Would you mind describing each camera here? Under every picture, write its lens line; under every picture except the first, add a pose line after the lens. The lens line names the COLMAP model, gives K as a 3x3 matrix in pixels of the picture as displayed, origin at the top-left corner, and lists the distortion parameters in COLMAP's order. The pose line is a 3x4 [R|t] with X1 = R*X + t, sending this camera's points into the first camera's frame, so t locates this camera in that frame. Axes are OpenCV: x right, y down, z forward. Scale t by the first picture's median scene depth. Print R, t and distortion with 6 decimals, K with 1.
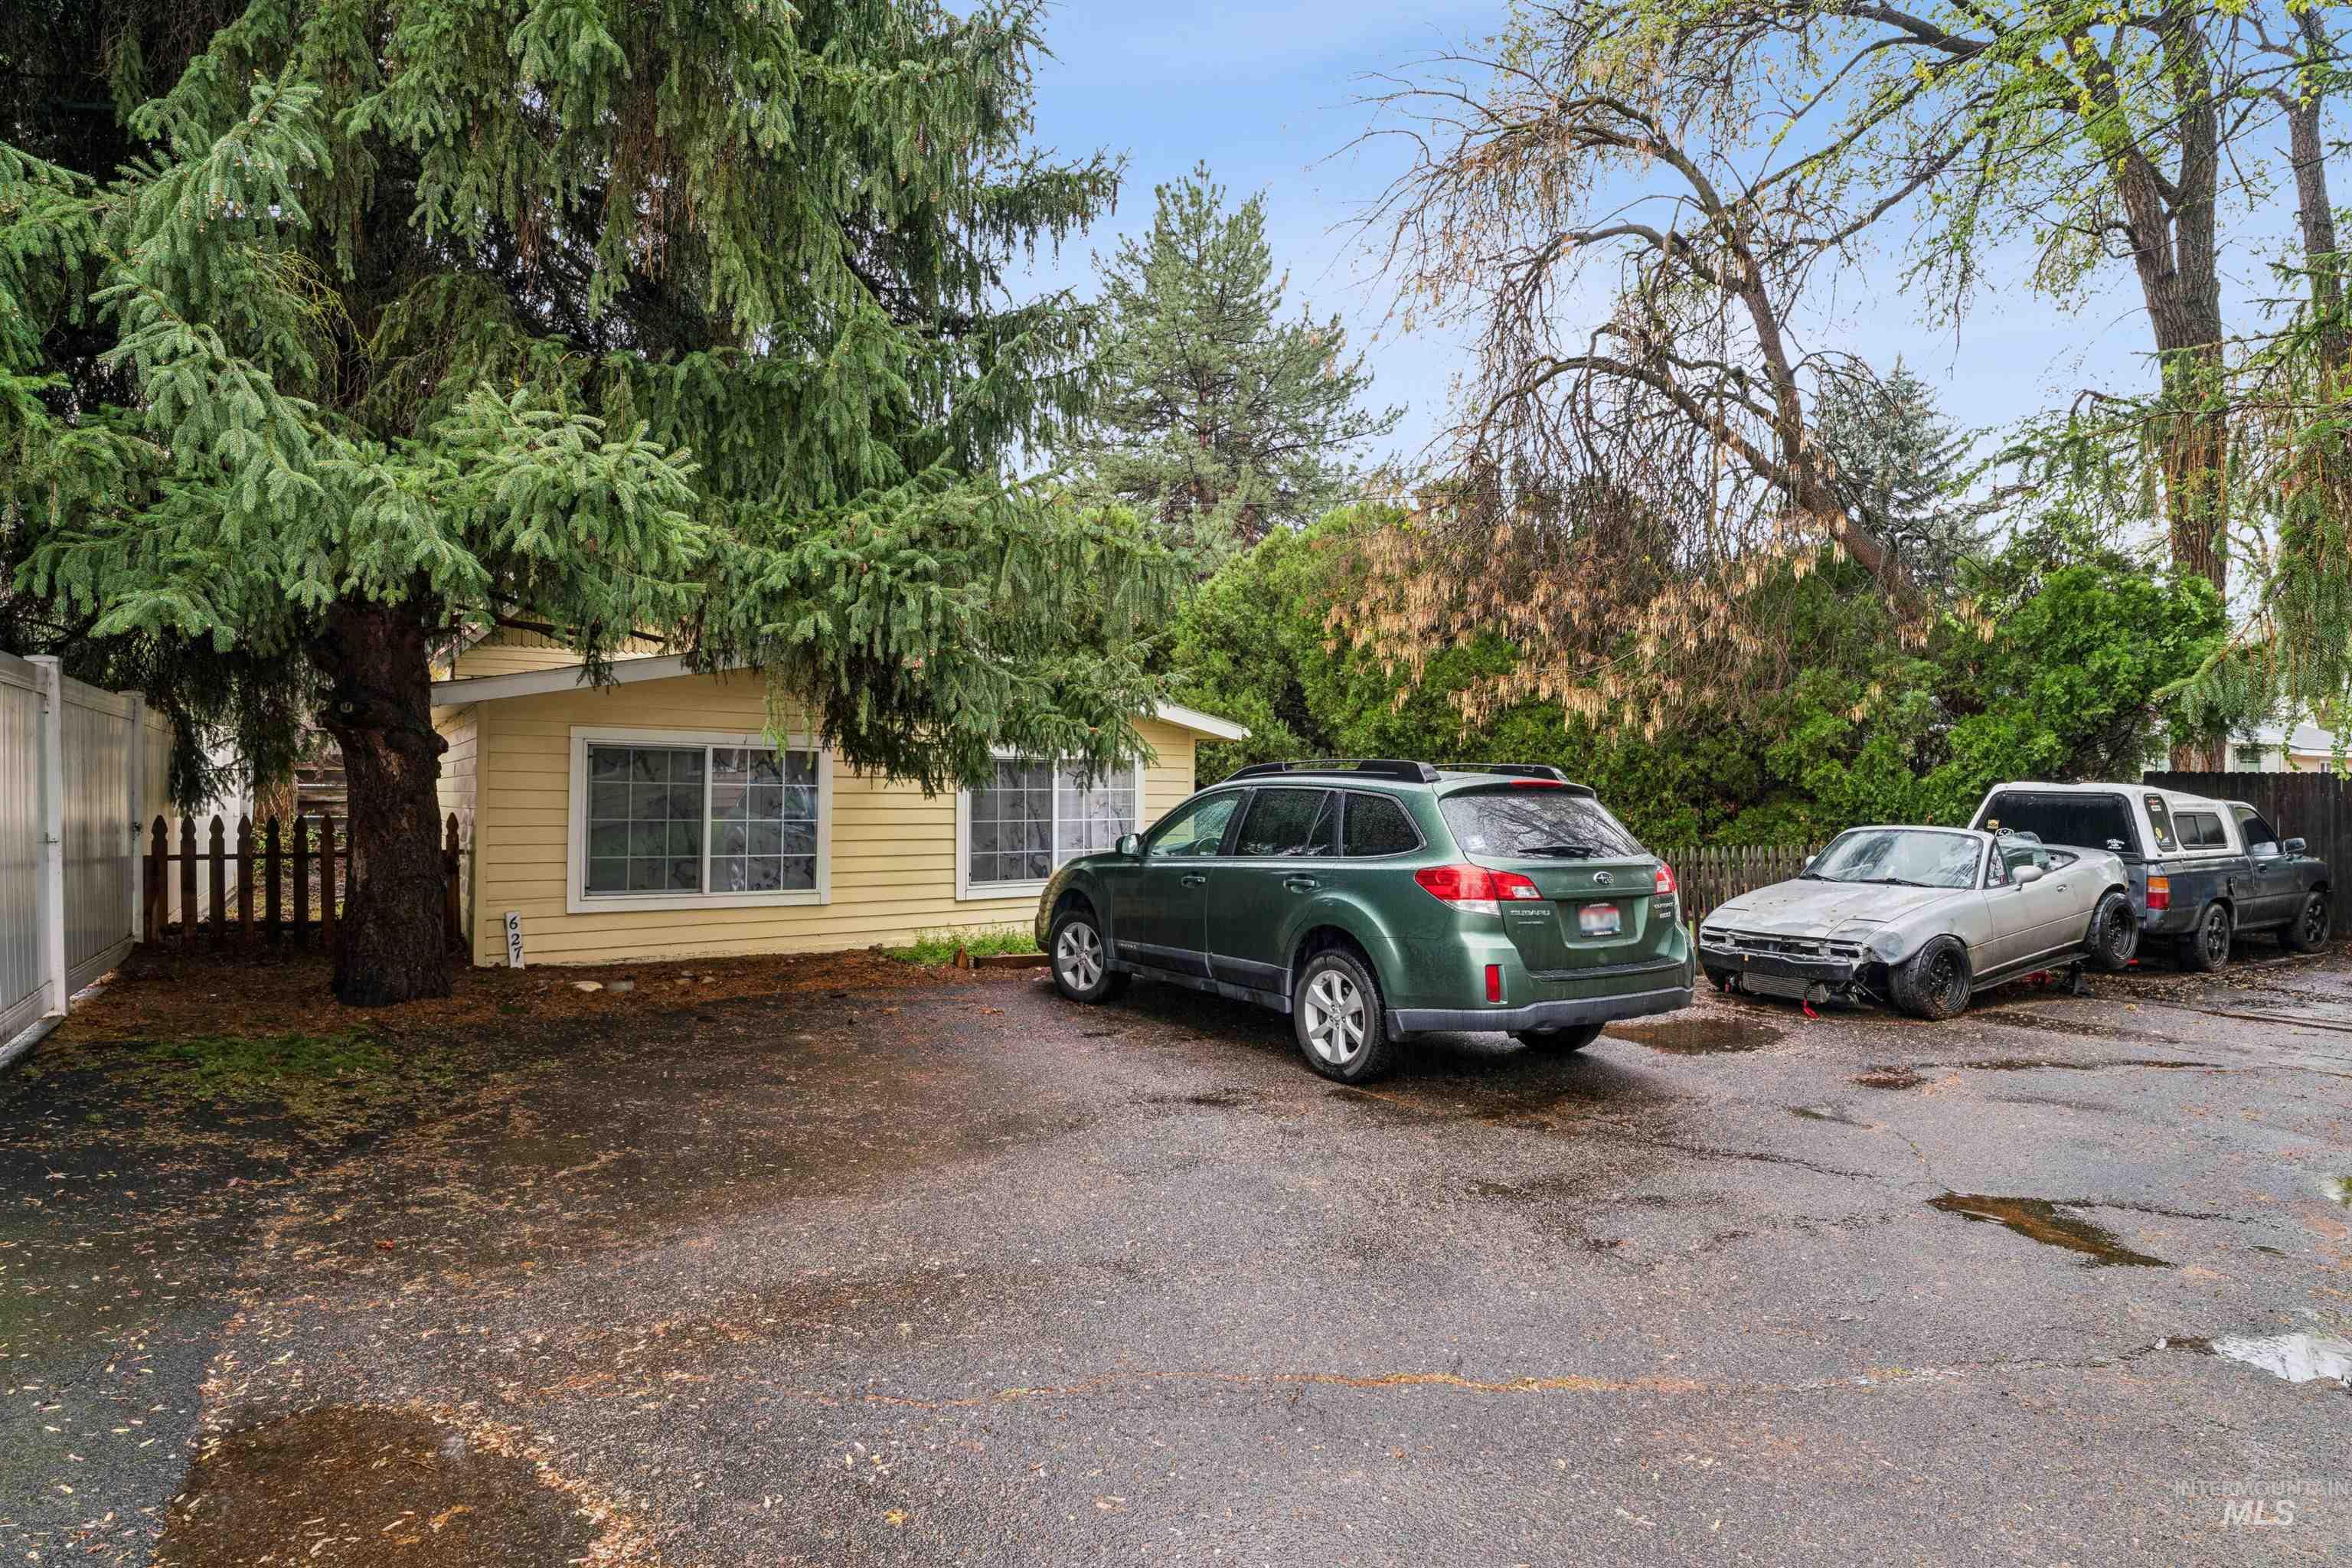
lens RADIAL K [[1264.4, 0, 1176.0], [0, 1264.4, 784.0], [0, 0, 1]] dist [0.002150, 0.000515]
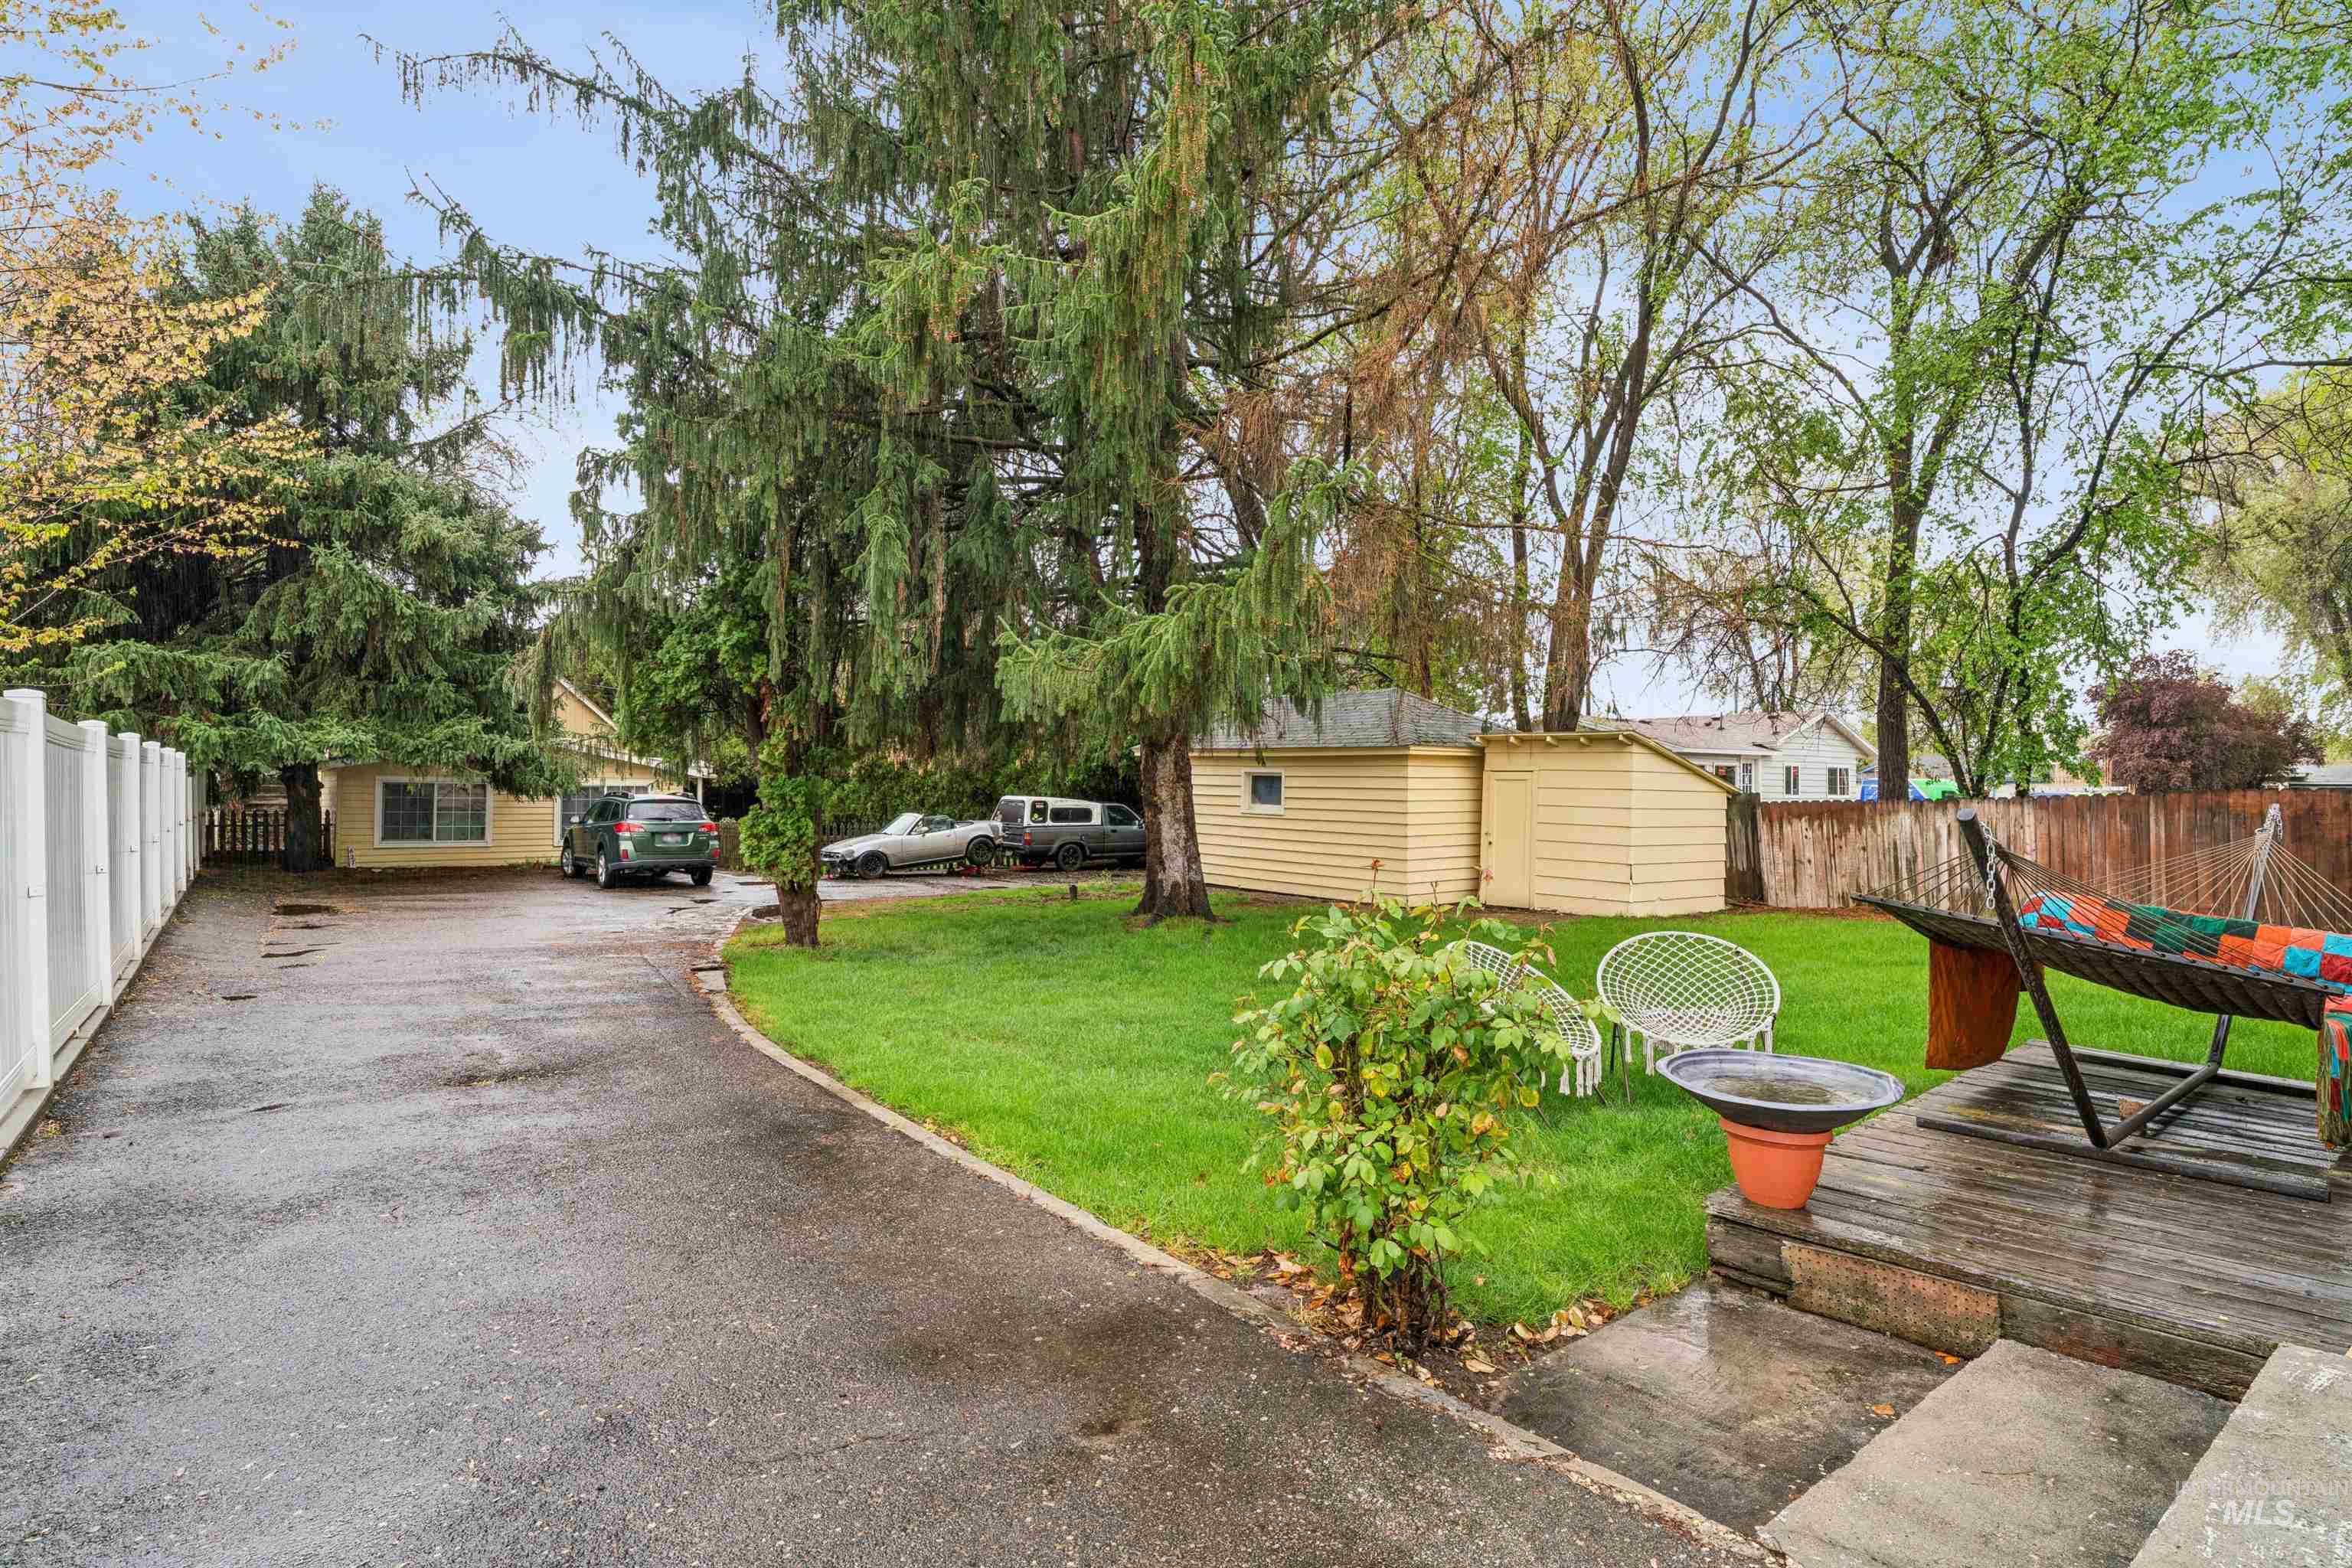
lens RADIAL K [[1168.7, 0, 1171.7], [0, 1168.7, 777.0], [0, 0, 1]] dist [-0.001588, -0.000554]
pose [[0.995718, 0.000038, 0.092445, 0.980484], [0.000639, 0.999973, -0.007294, -0.026207], [-0.092443, 0.007322, 0.995691, -1.626350]]
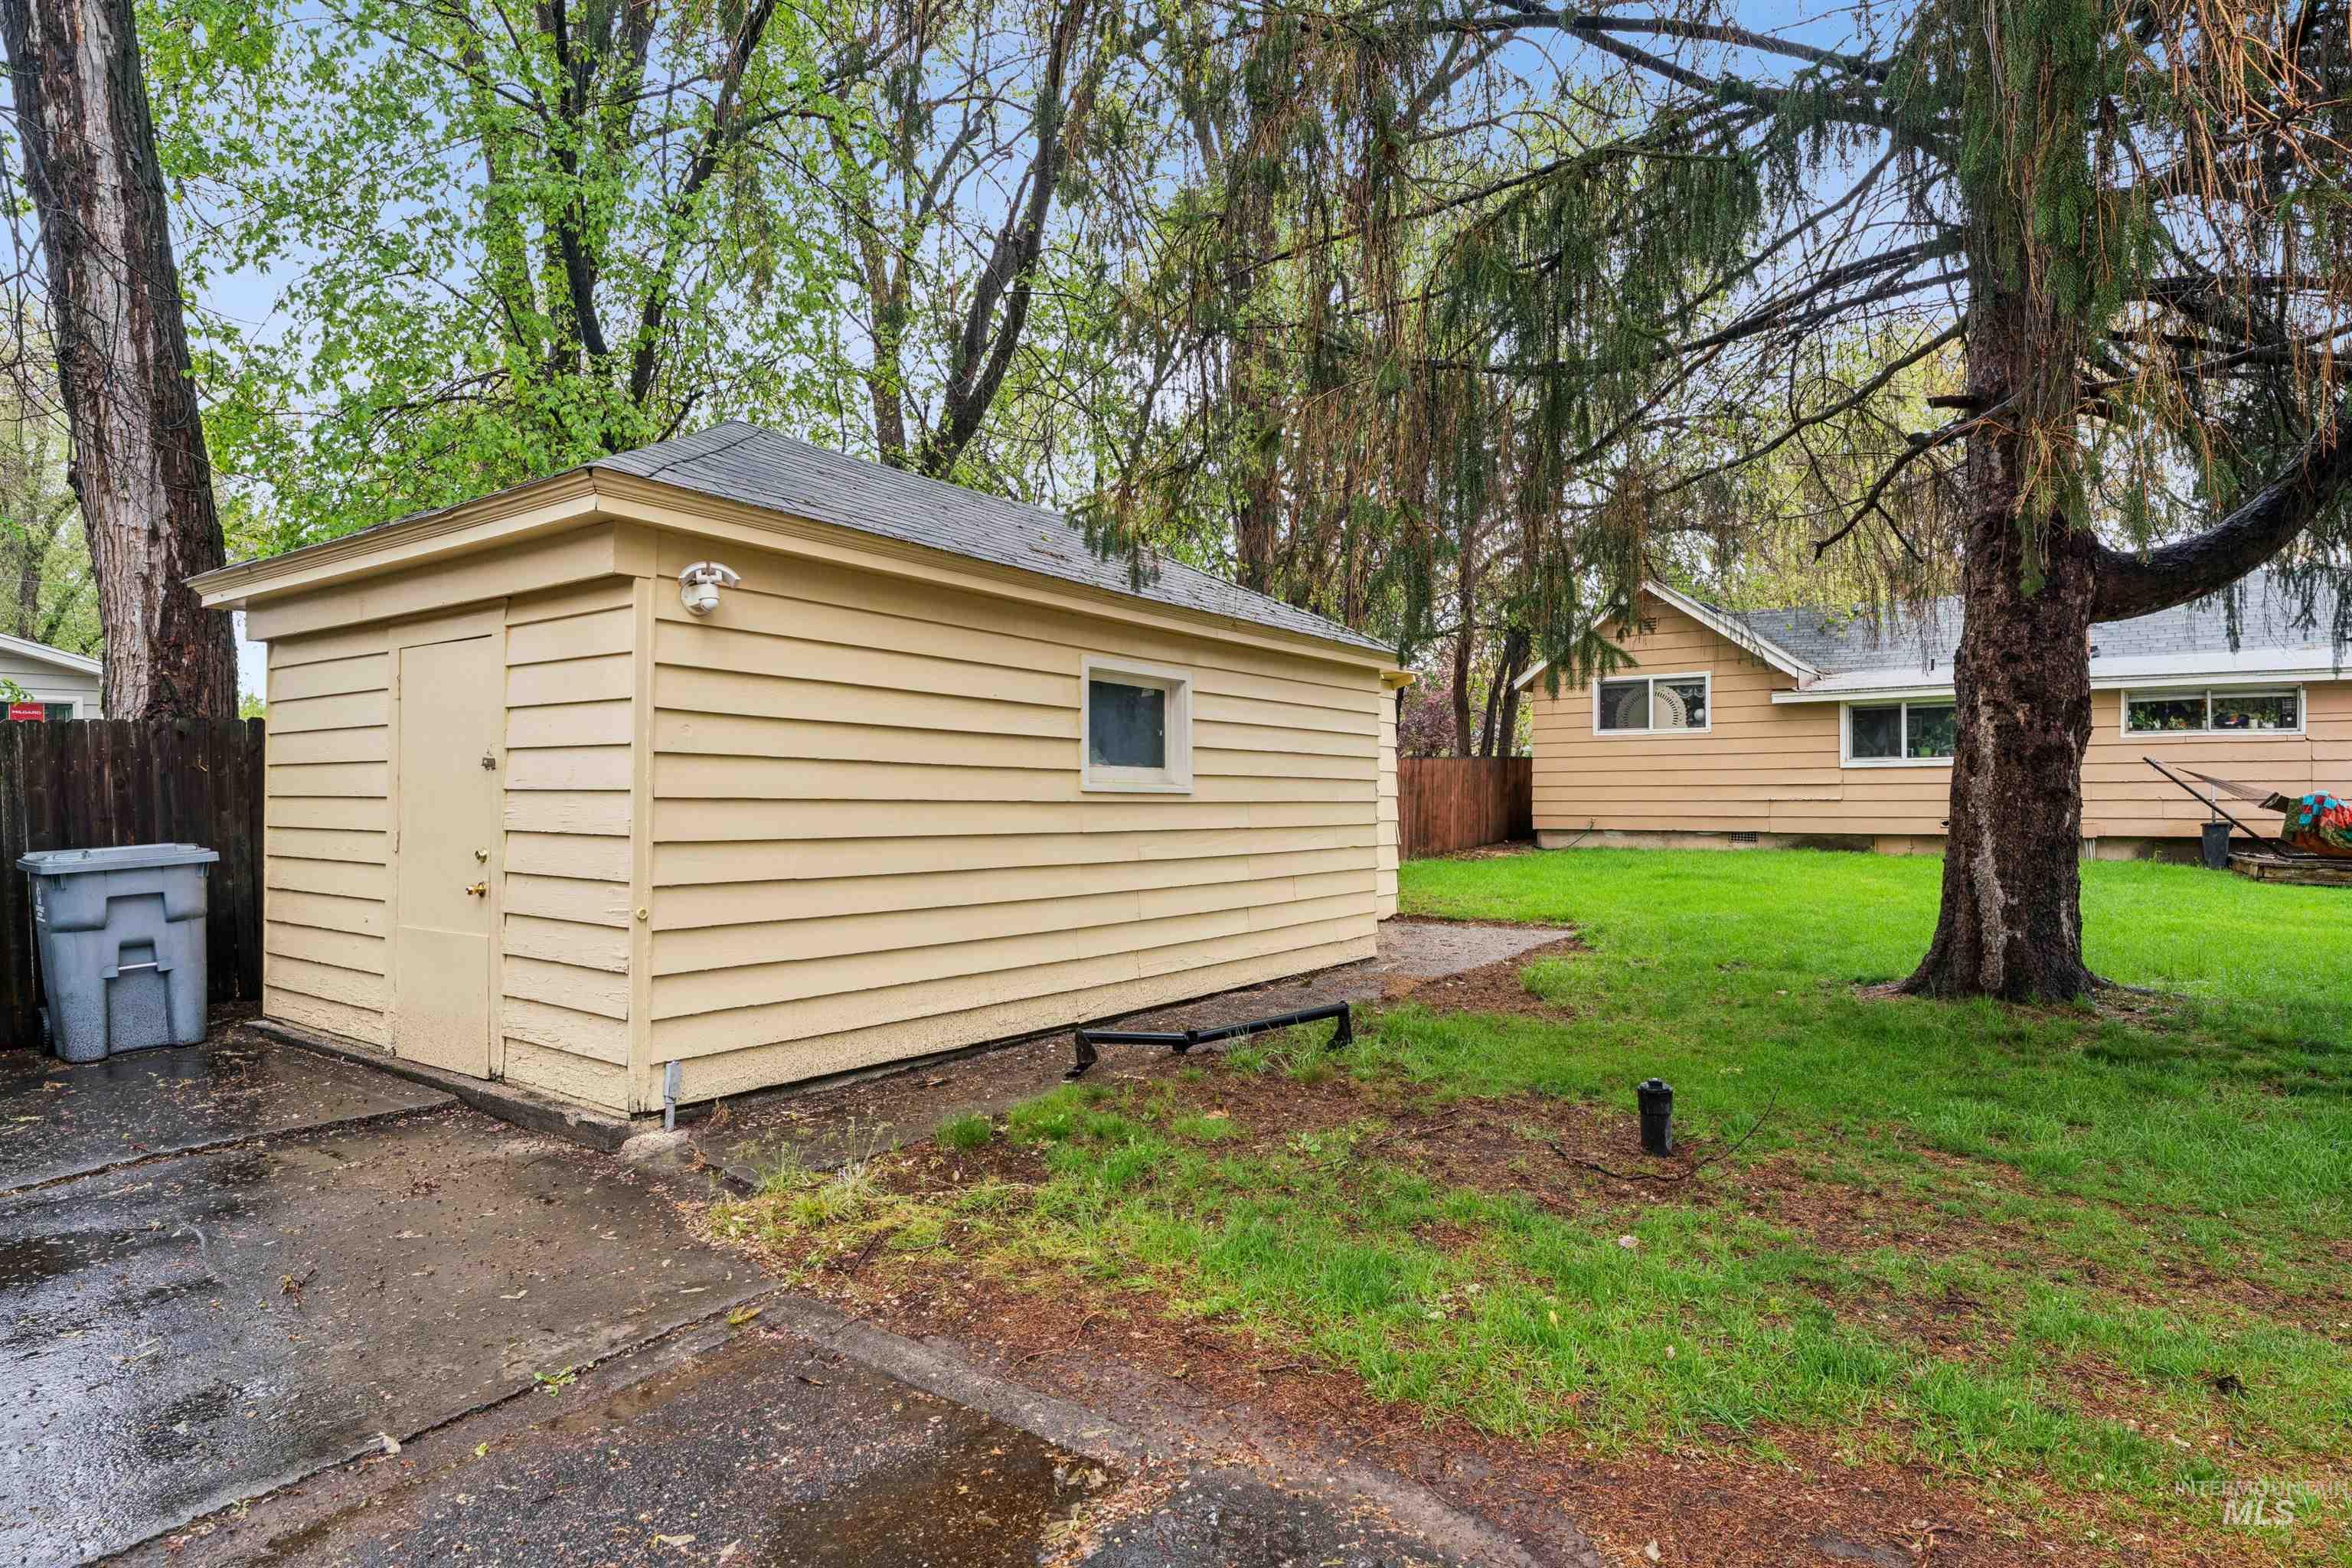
lens RADIAL K [[1252.8, 0, 1176.0], [0, 1252.8, 784.0], [0, 0, 1]] dist [0.000877, -0.000176]
pose [[-0.363940, -0.001969, 0.931420, 0.575766], [-0.000950, 0.999998, 0.001743, 0.020794], [-0.931422, -0.000250, -0.363942, 0.842844]]
